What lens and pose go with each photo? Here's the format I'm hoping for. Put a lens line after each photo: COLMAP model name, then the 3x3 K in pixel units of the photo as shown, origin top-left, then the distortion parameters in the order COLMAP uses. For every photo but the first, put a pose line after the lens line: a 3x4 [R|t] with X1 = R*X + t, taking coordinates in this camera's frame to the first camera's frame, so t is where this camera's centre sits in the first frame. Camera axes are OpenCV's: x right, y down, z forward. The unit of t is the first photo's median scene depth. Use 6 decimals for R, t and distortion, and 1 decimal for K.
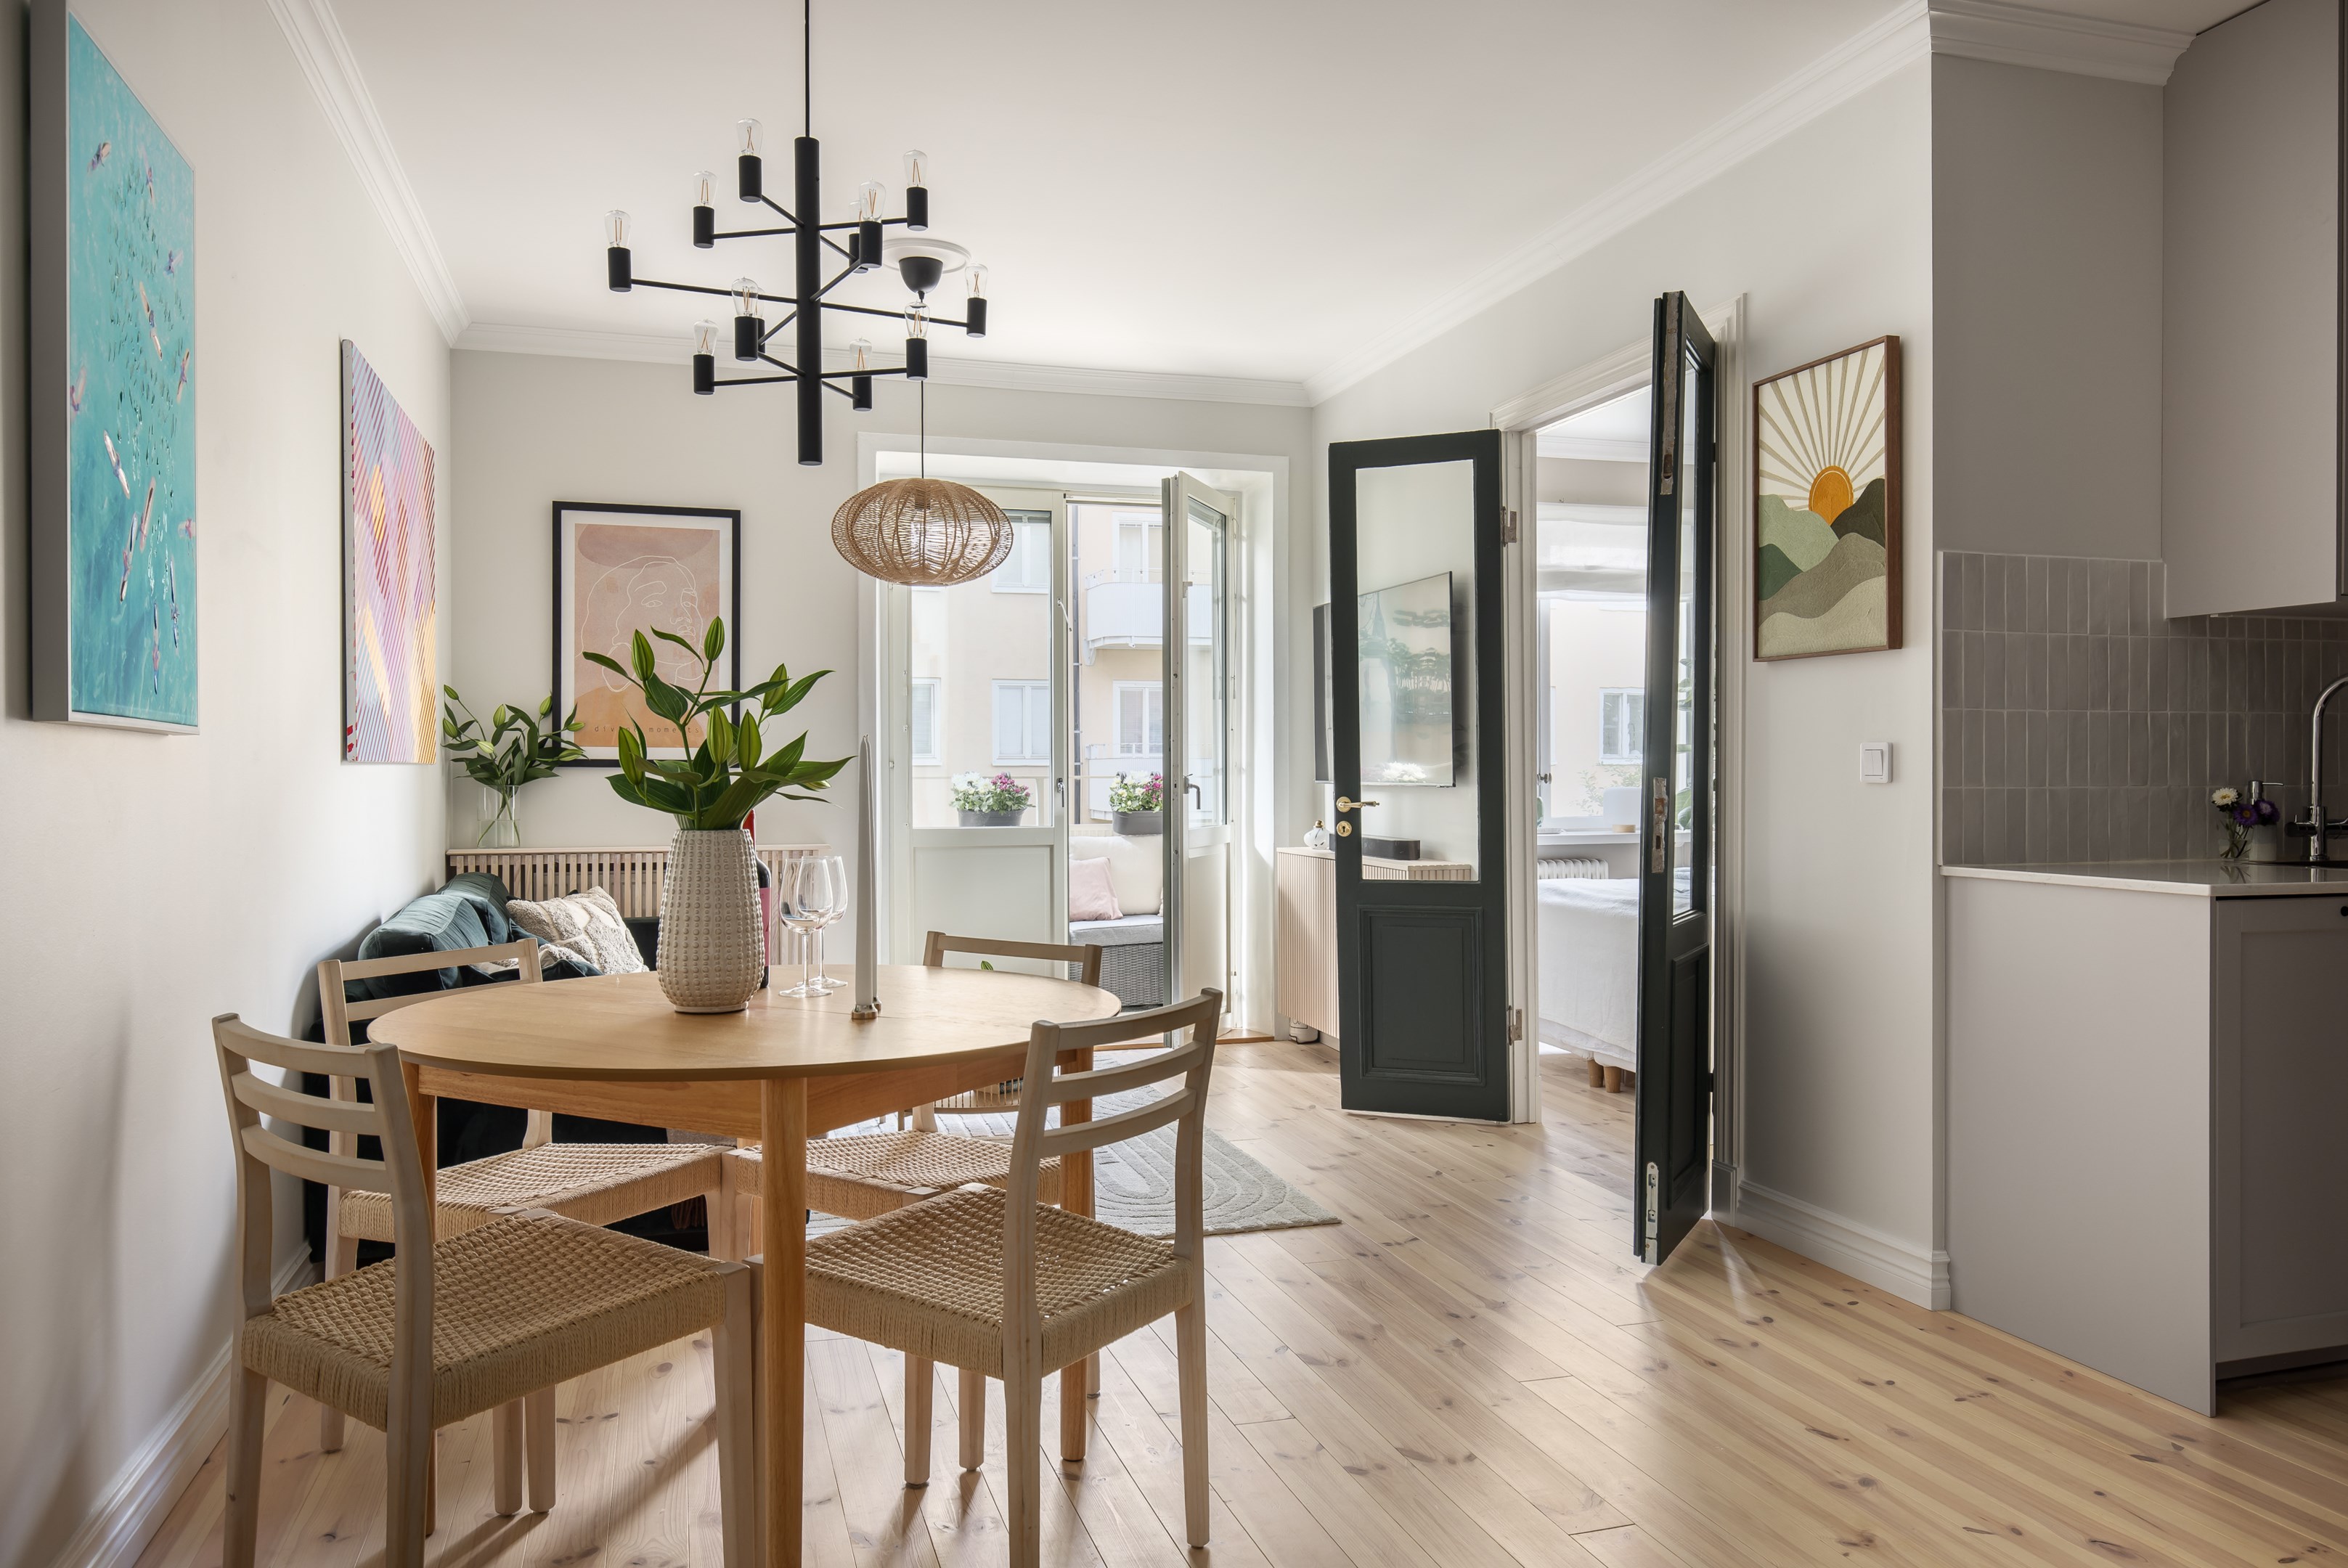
lens RADIAL K [[1633.6, 0, 1181.1], [0, 1633.6, 795.5], [0, 0, 1]] dist [0.008990, 0.001097]
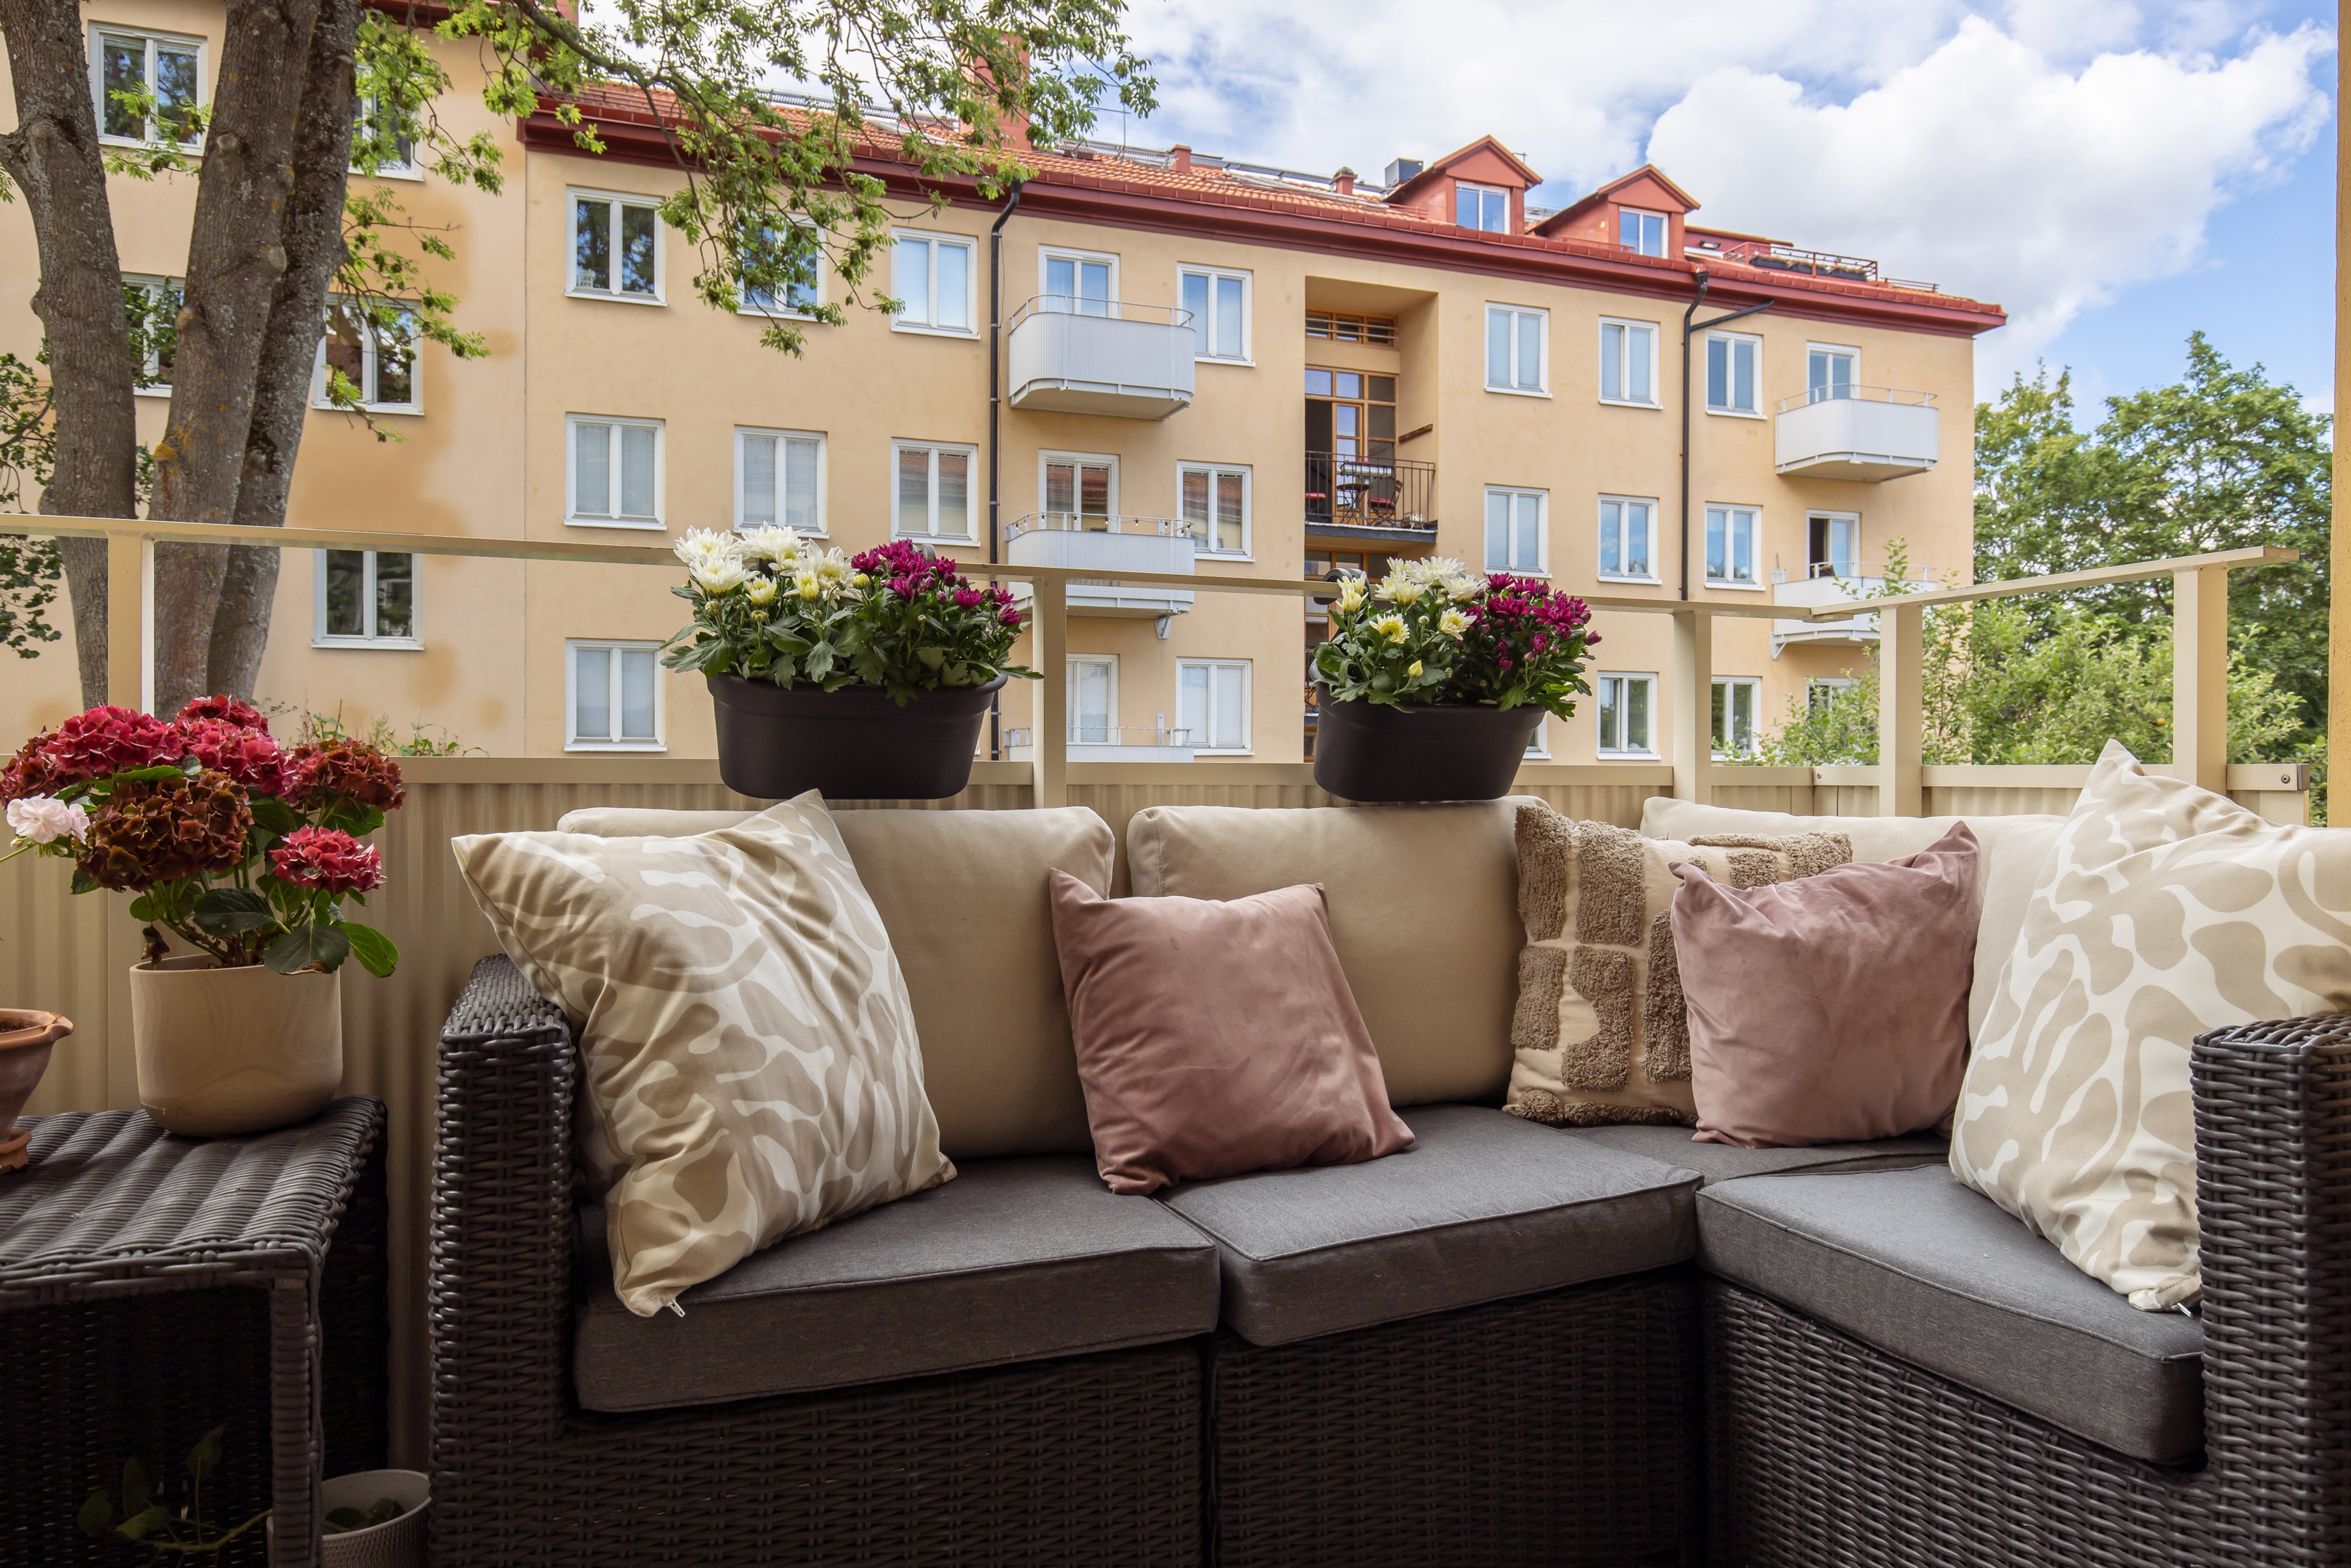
lens RADIAL K [[1586.3, 0, 1181.8], [0, 1586.3, 789.4], [0, 0, 1]] dist [0.003572, -0.002232]
pose [[0.997882, 0.004085, 0.064915, -0.110711], [-0.003540, 0.999958, -0.008504, 0.033375], [-0.064947, 0.008256, 0.997855, 1.013800]]
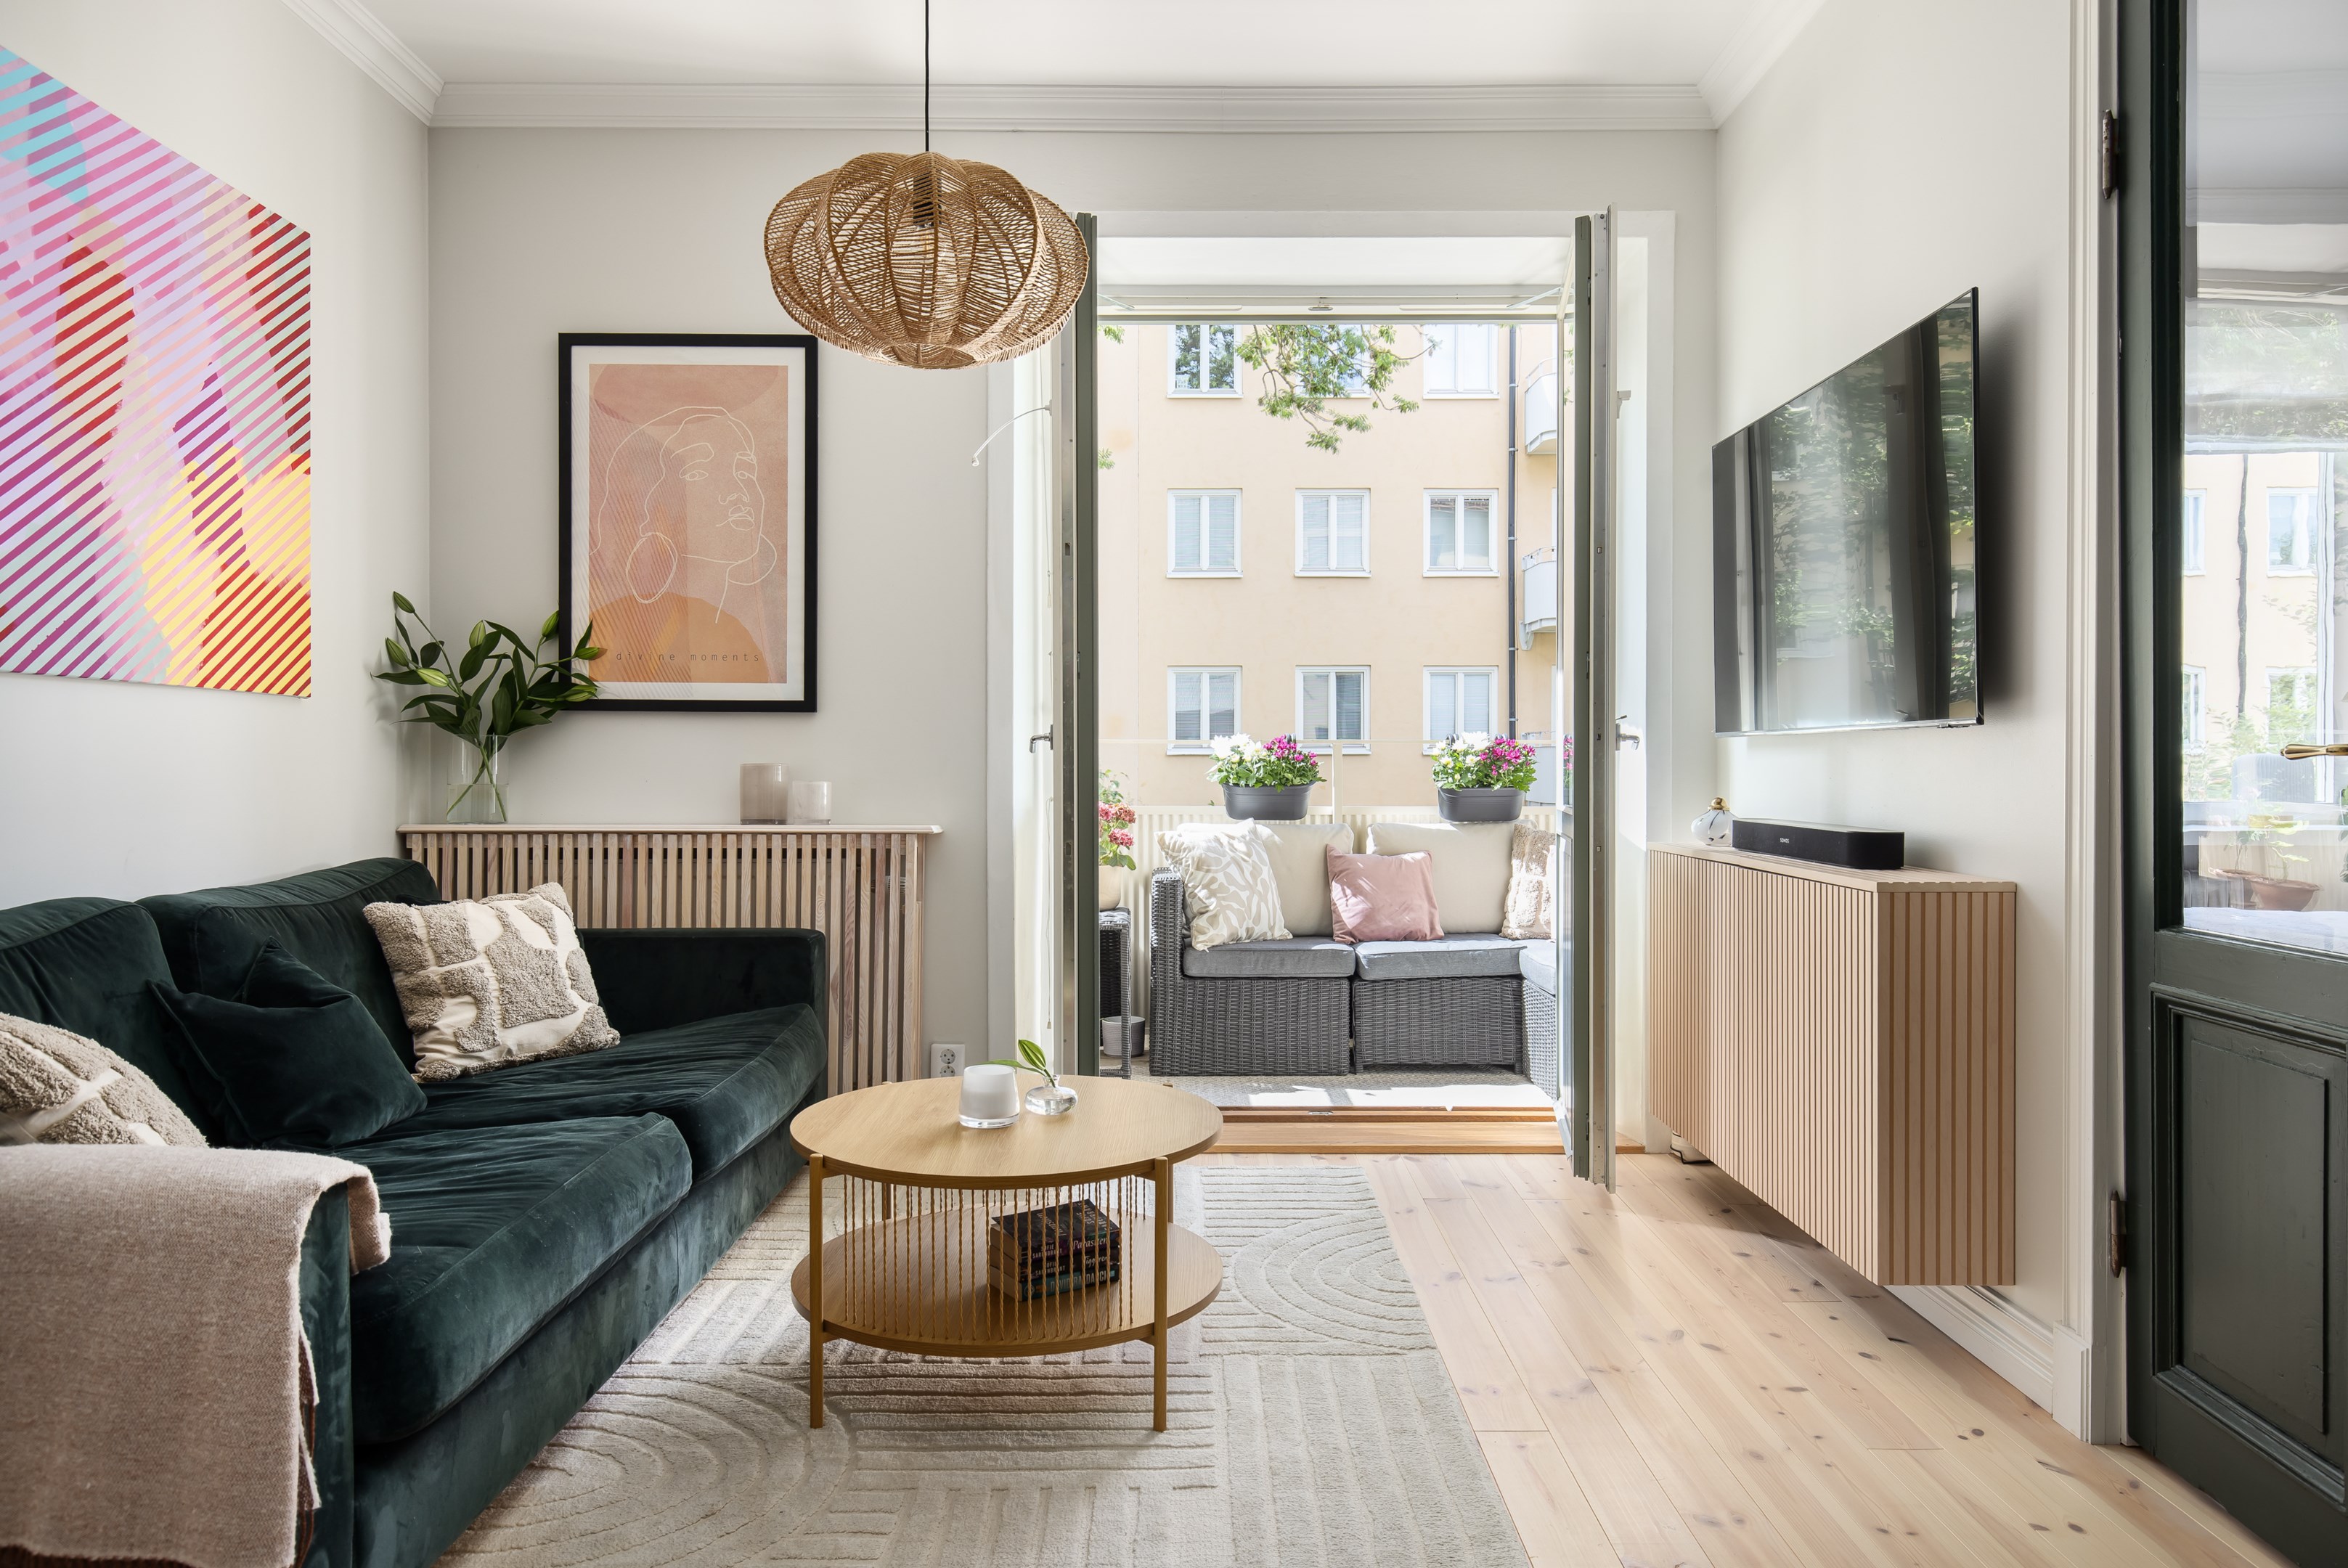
lens RADIAL K [[1532.6, 0, 1182.7], [0, 1532.6, 775.0], [0, 0, 1]] dist [0.007761, -0.000594]
pose [[0.957164, 0.003263, -0.289527, 0.063281], [-0.006020, 0.999945, -0.008634, 0.013819], [0.289482, 0.010007, 0.957131, 0.432618]]
